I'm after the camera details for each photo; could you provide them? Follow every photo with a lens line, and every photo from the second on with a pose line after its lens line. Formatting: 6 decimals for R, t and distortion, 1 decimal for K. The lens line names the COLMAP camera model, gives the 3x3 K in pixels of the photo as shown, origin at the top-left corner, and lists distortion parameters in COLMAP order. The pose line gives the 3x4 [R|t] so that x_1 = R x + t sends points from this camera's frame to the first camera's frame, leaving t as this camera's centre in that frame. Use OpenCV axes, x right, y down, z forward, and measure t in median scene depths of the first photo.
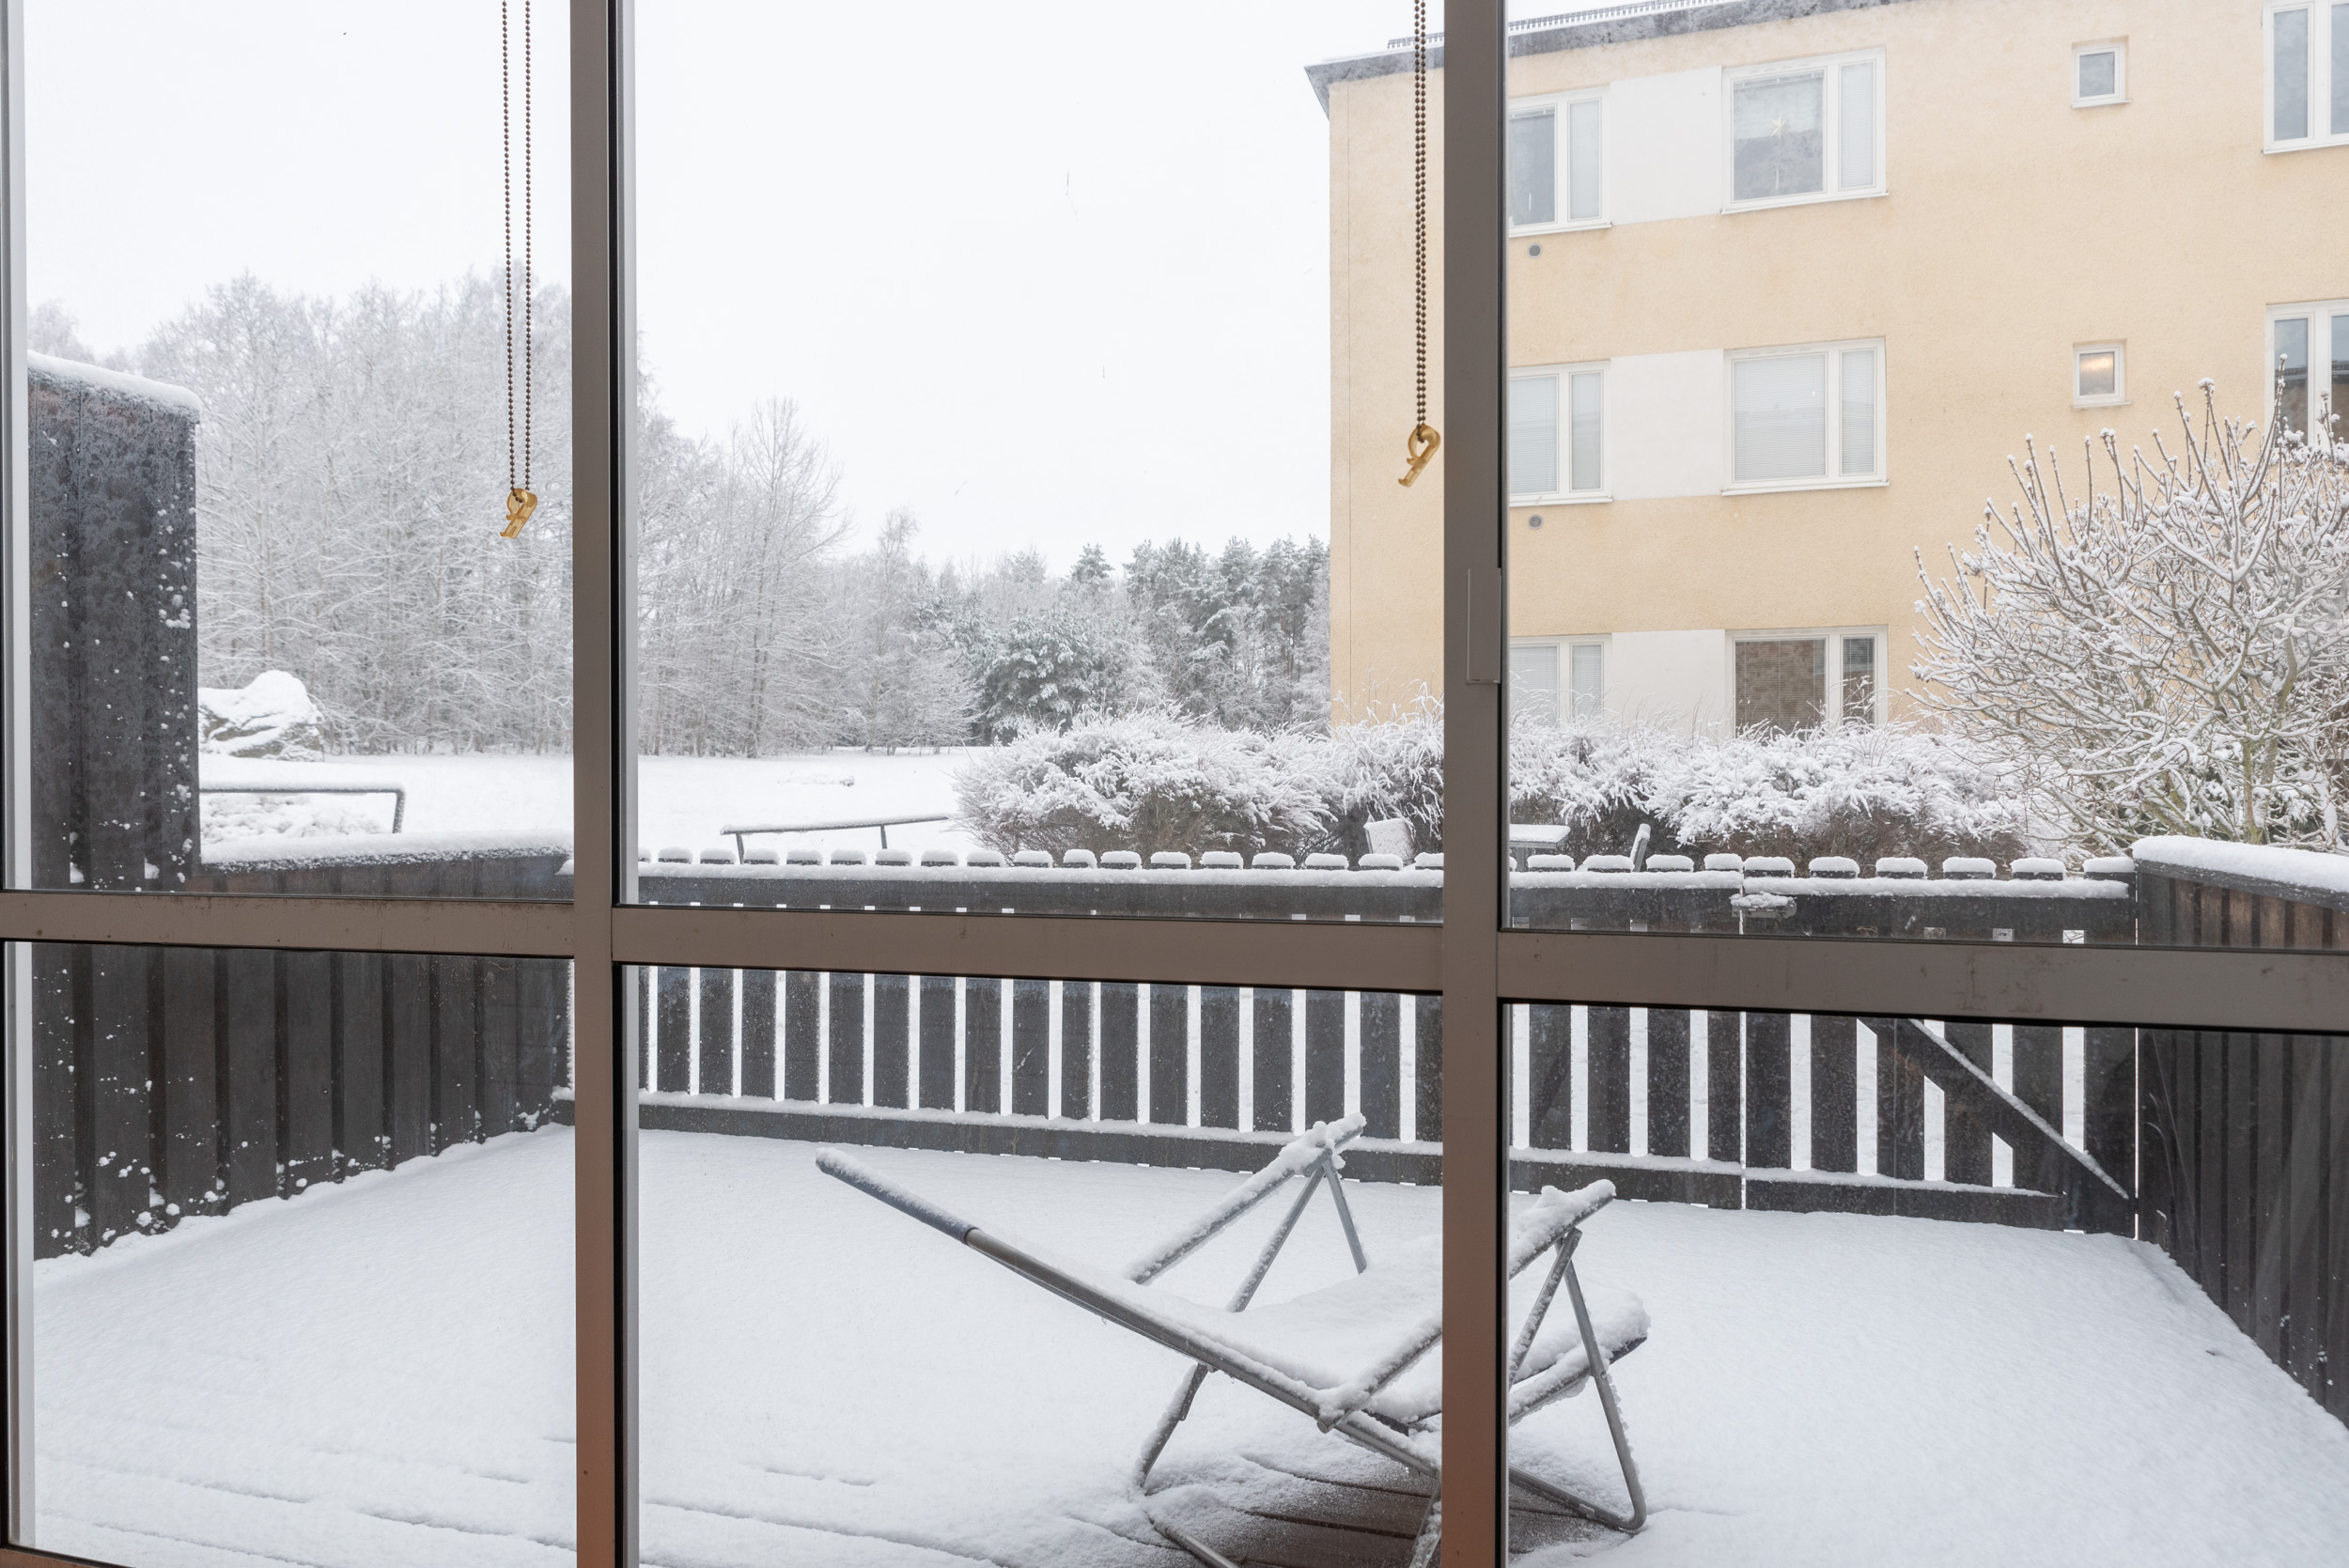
lens RADIAL K [[1594.0, 0, 1174.8], [0, 1594.0, 794.3], [0, 0, 1]] dist [0.010584, -0.012697]
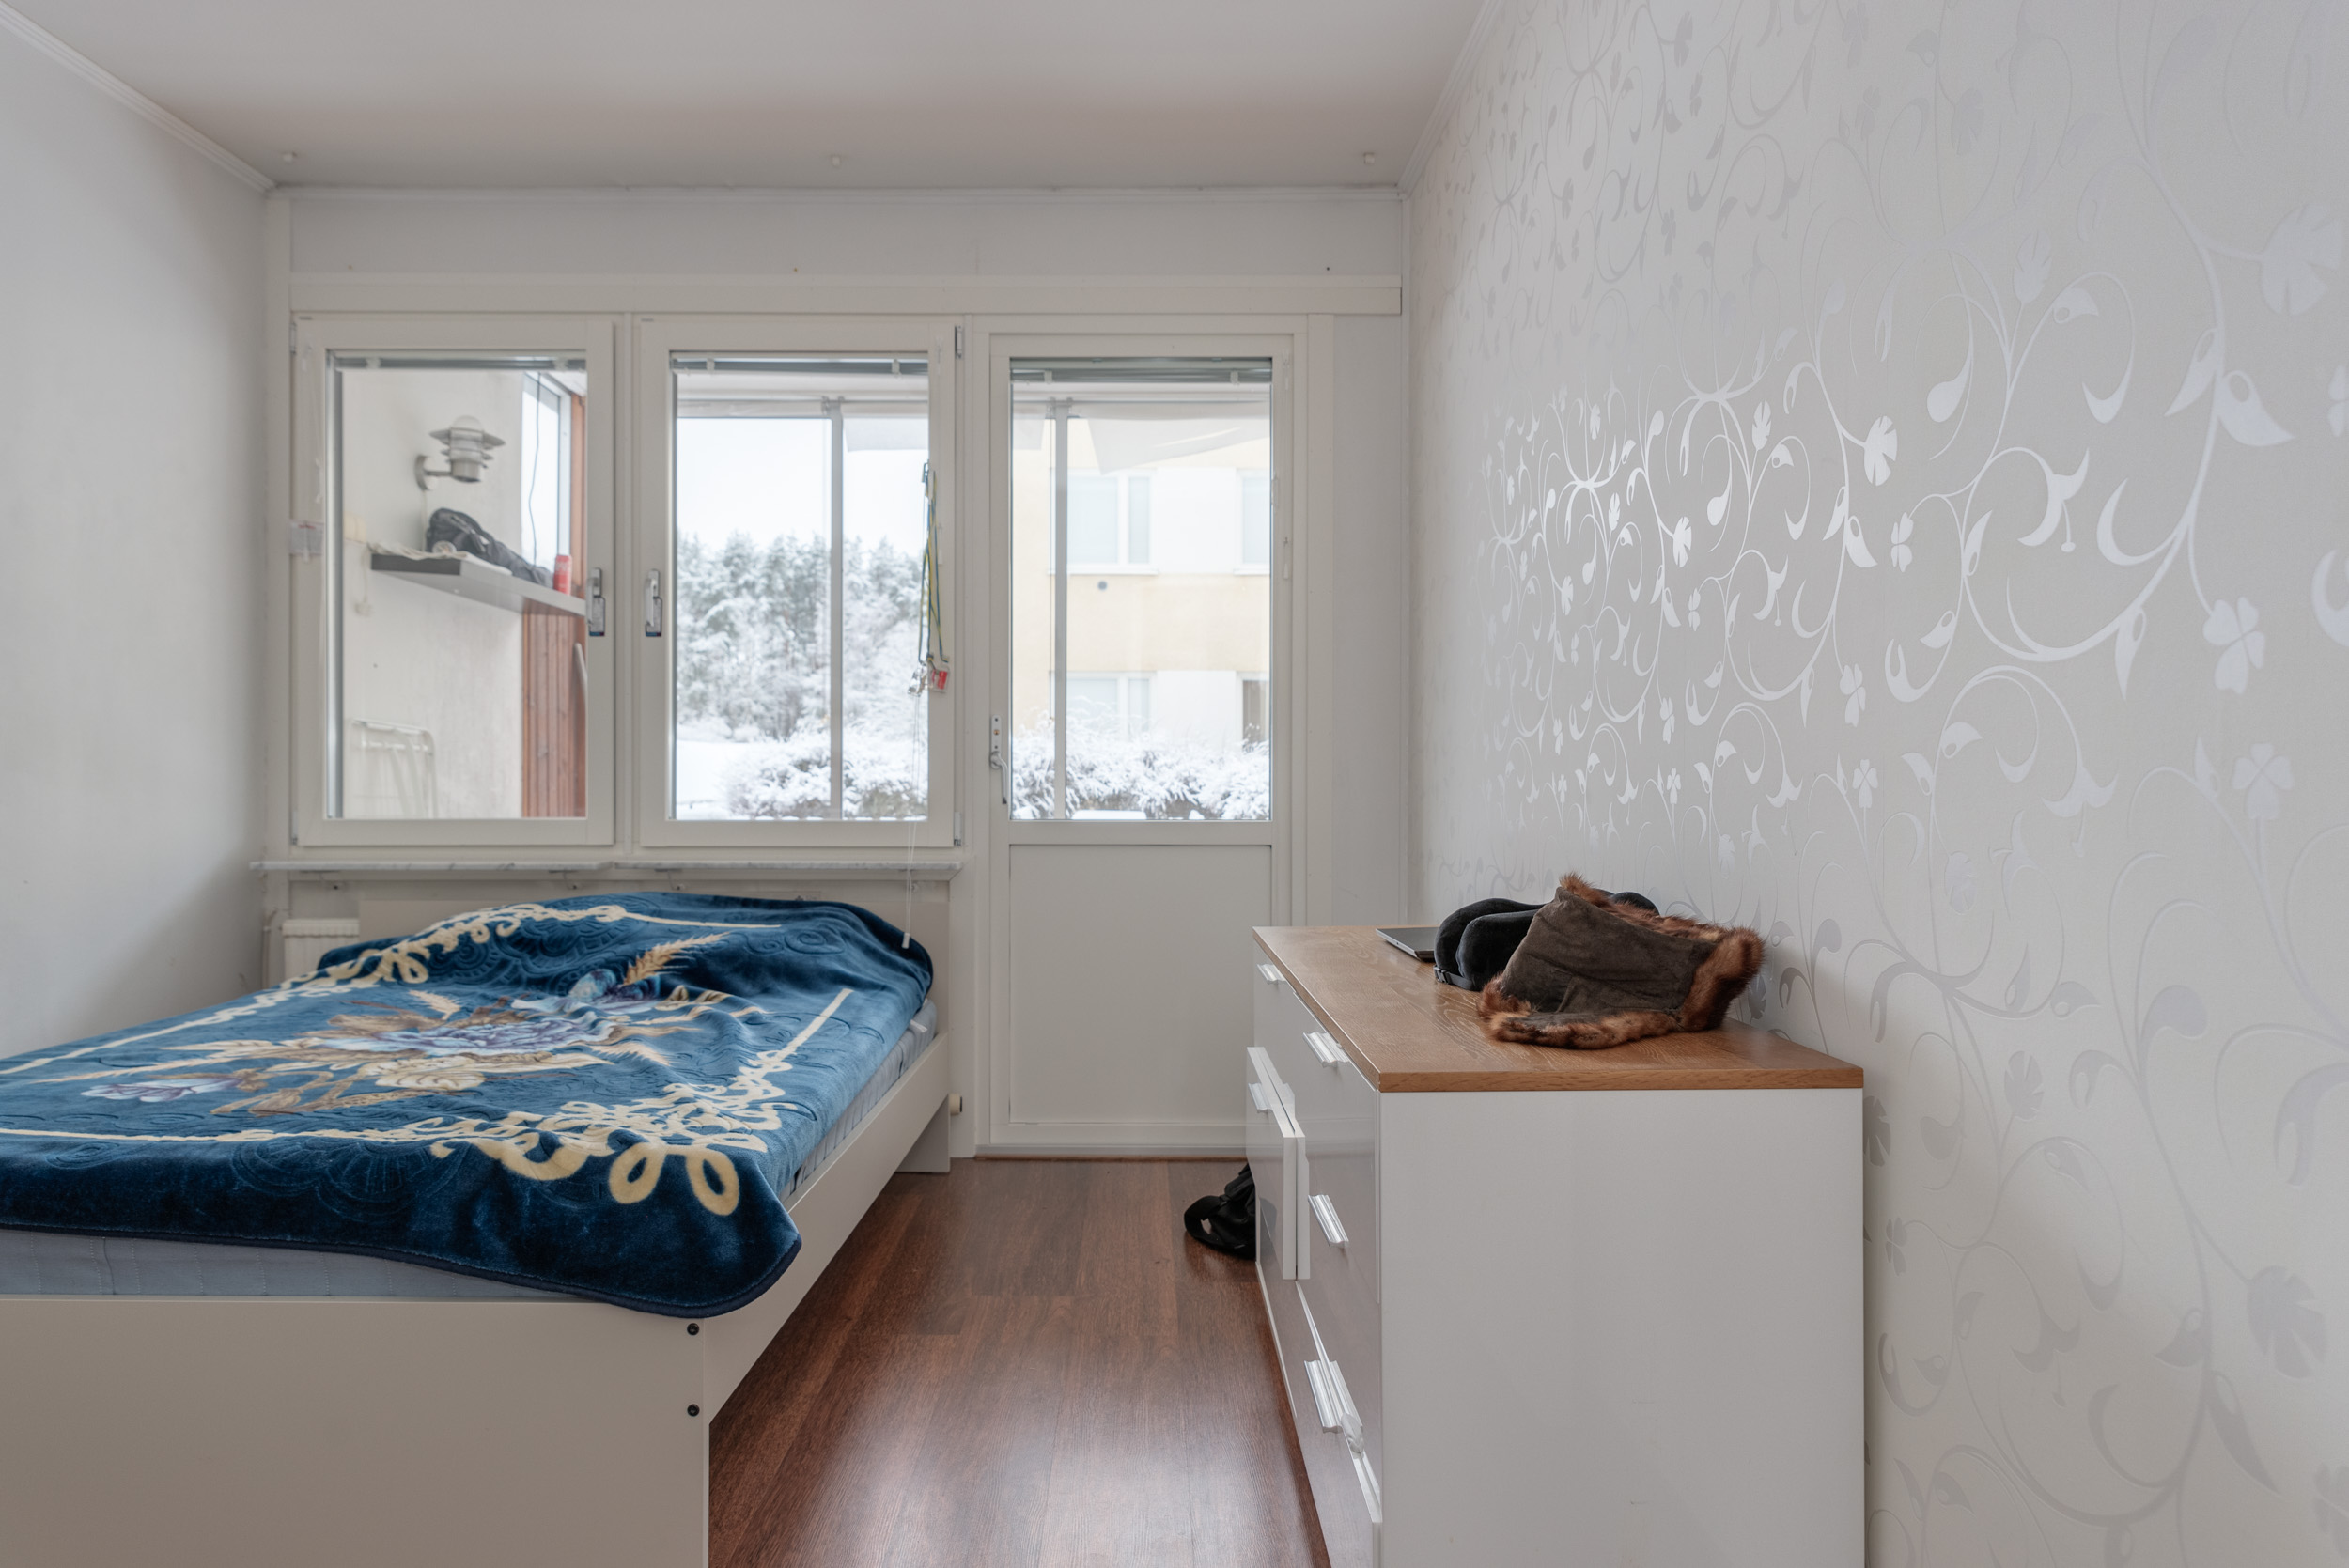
lens RADIAL K [[1594.0, 0, 1174.8], [0, 1594.0, 794.3], [0, 0, 1]] dist [0.010584, -0.012697]
pose [[0.949115, 0.003615, 0.314909, -0.089343], [-0.004931, 0.999982, 0.003385, -0.000711], [-0.314891, -0.004766, 0.949116, -0.187389]]
